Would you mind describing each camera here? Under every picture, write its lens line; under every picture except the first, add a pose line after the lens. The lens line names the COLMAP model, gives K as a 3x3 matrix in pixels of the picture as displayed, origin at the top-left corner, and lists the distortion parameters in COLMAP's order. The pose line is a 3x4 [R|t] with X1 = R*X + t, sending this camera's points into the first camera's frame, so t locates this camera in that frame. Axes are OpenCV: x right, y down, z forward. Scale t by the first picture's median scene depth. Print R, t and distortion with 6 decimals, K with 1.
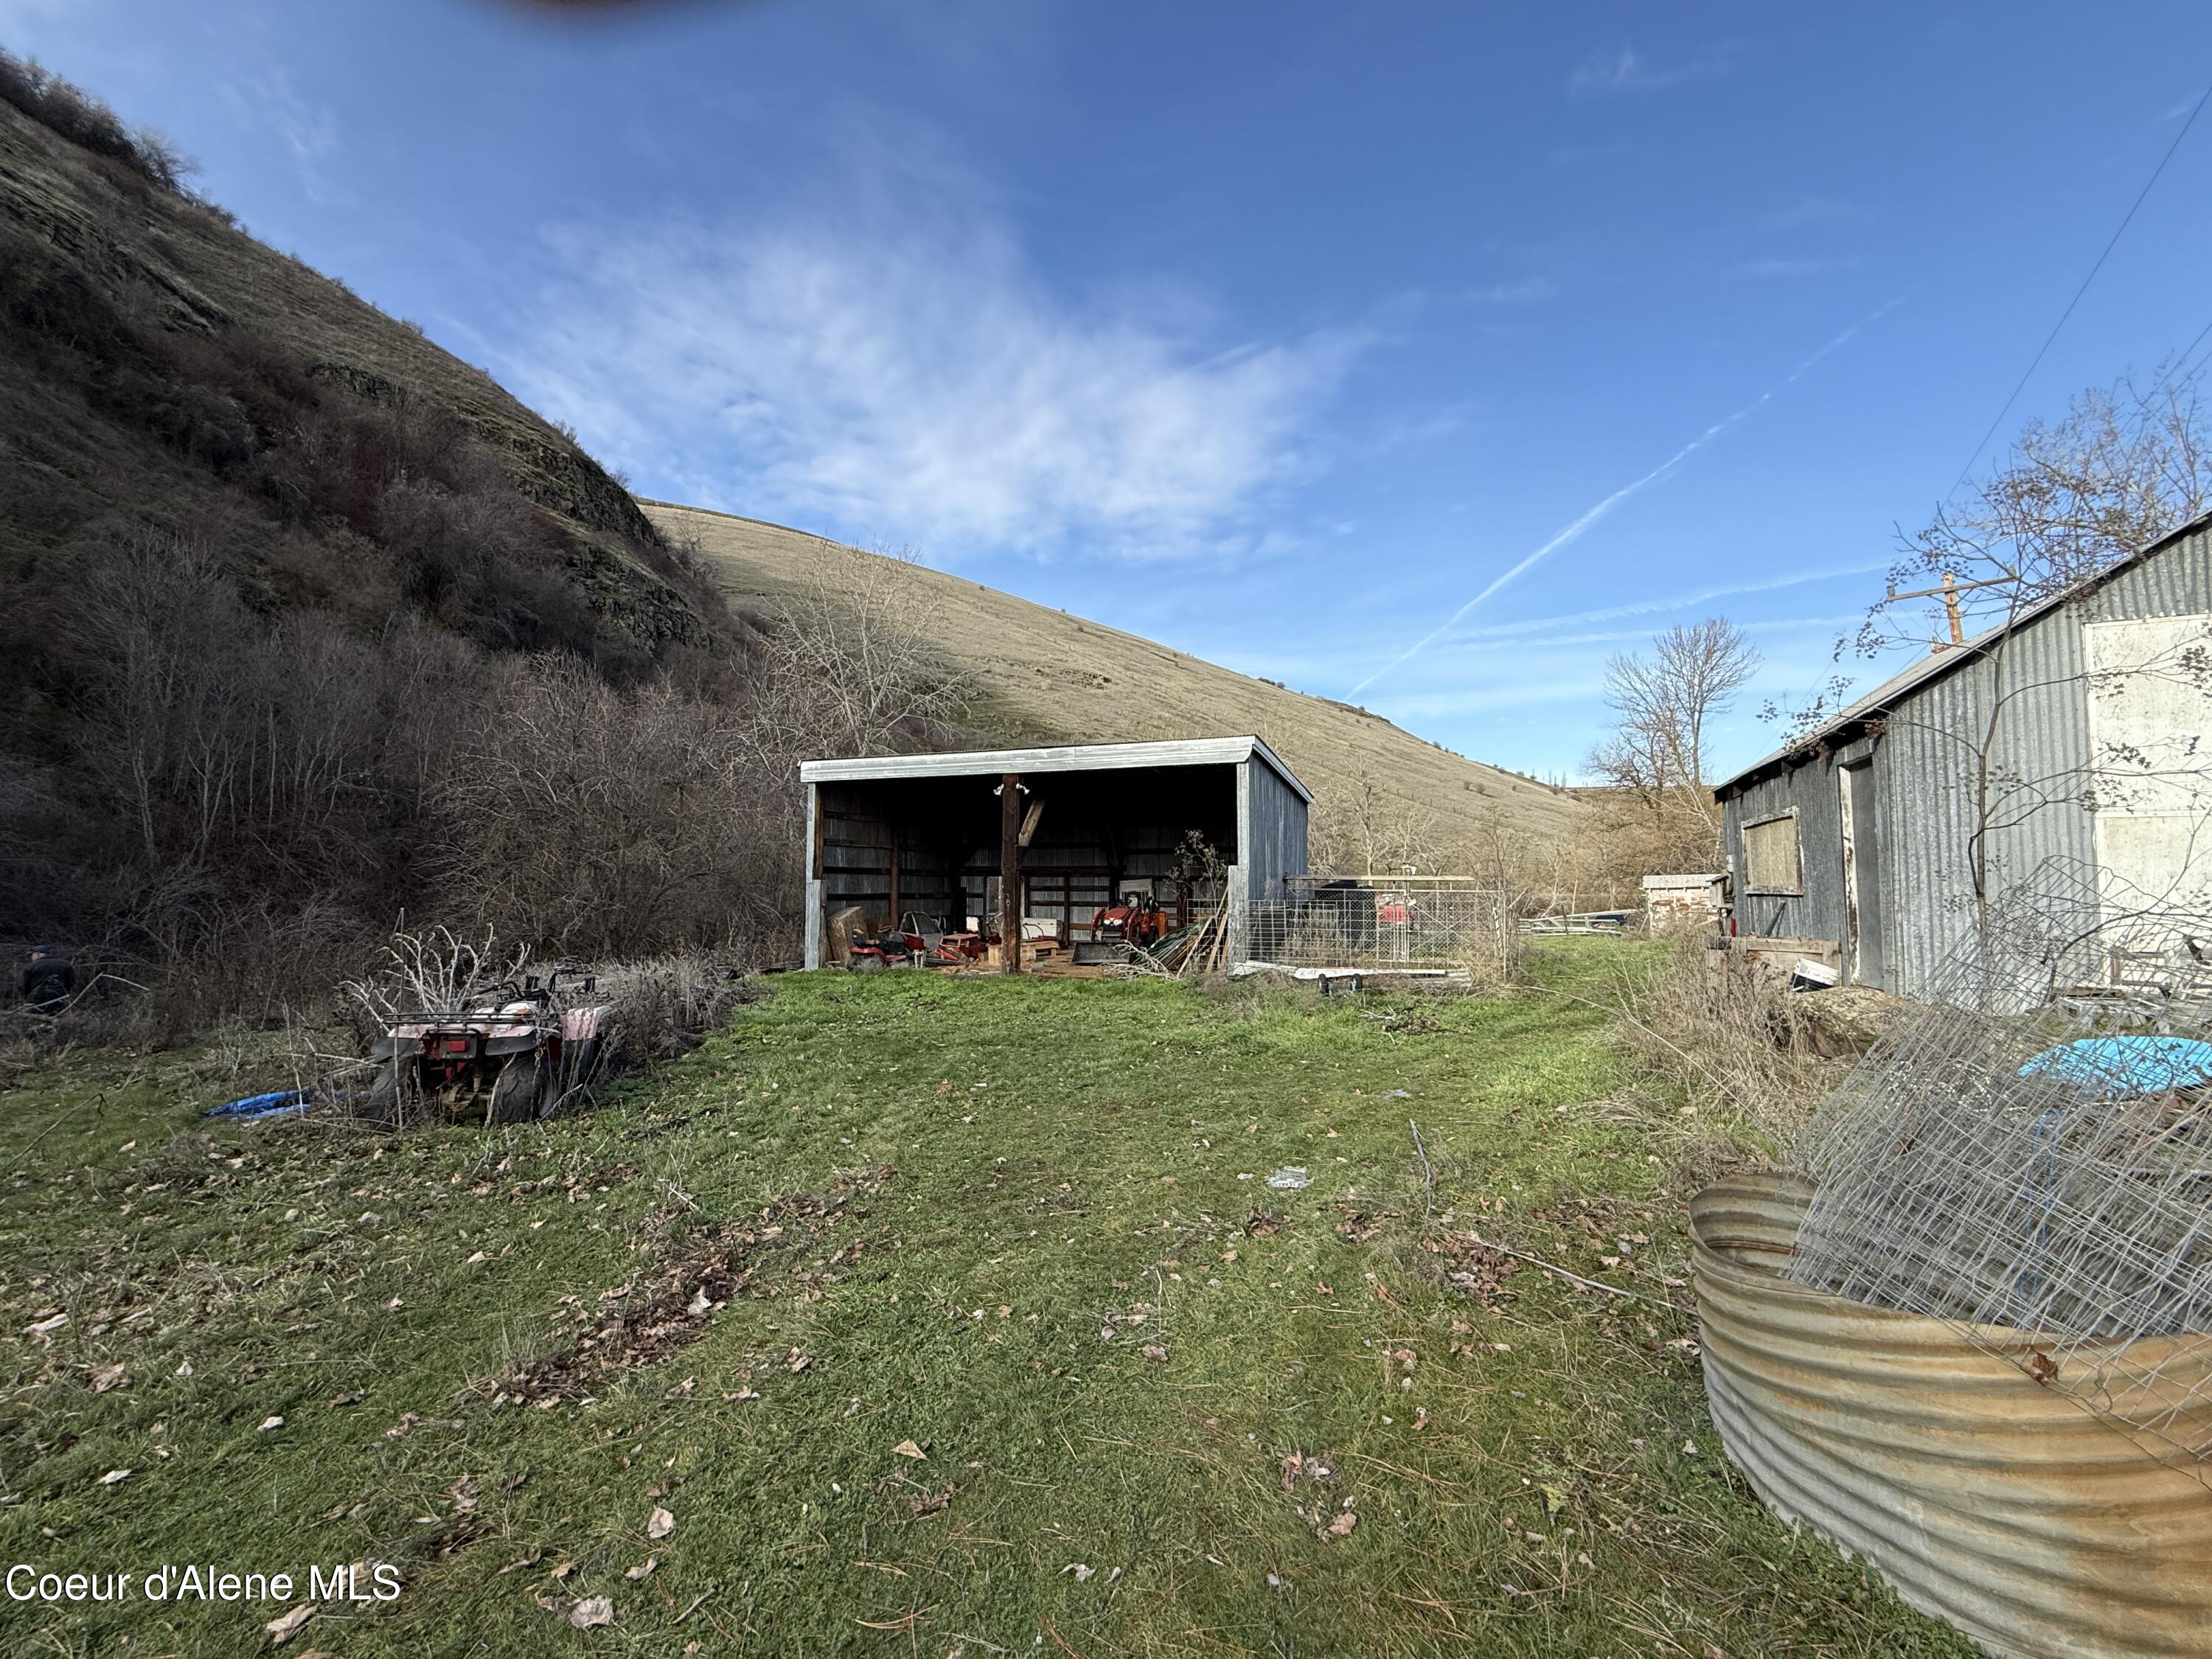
lens RADIAL K [[874.8, 0, 1106.0], [0, 874.8, 829.5], [0, 0, 1]] dist [-0.000918, 0.000279]
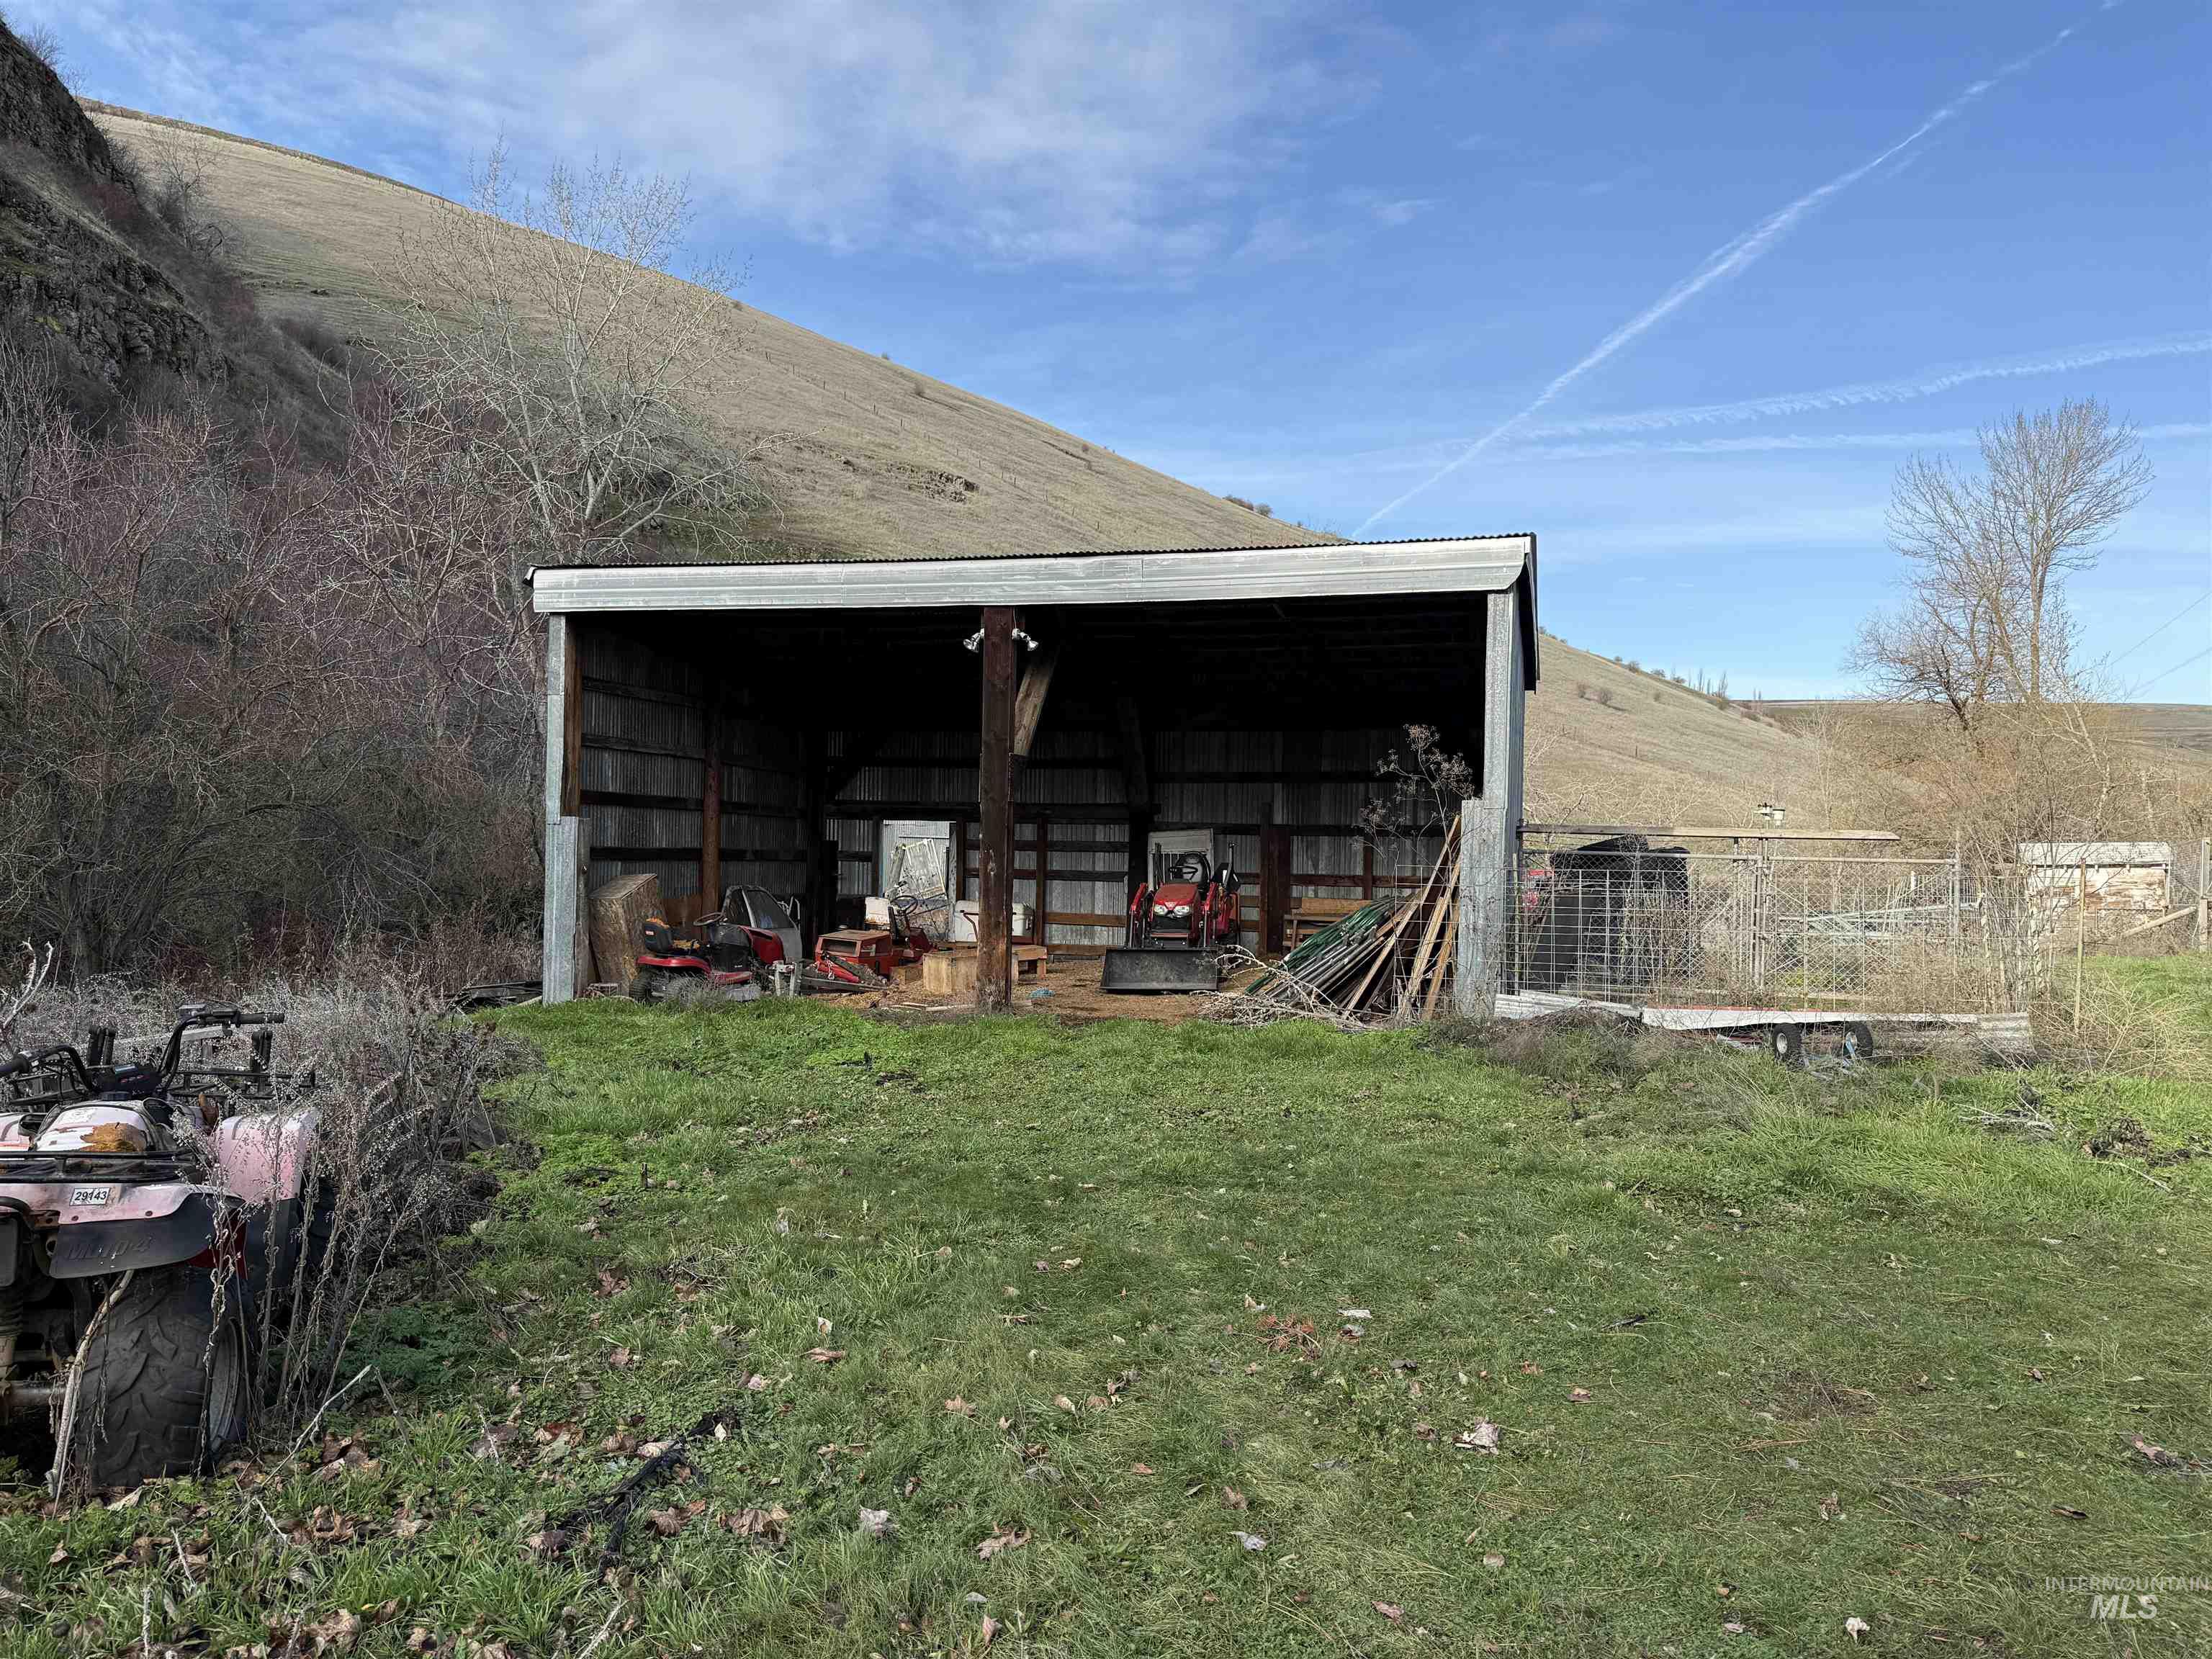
lens RADIAL K [[1520.7, 0, 1106.0], [0, 1520.7, 829.5], [0, 0, 1]] dist [0.057202, -0.055741]
pose [[0.994981, 0.018789, 0.098289, -0.097794], [-0.023633, 0.998551, 0.048350, 0.013814], [-0.097238, -0.050430, 0.993983, 0.103003]]
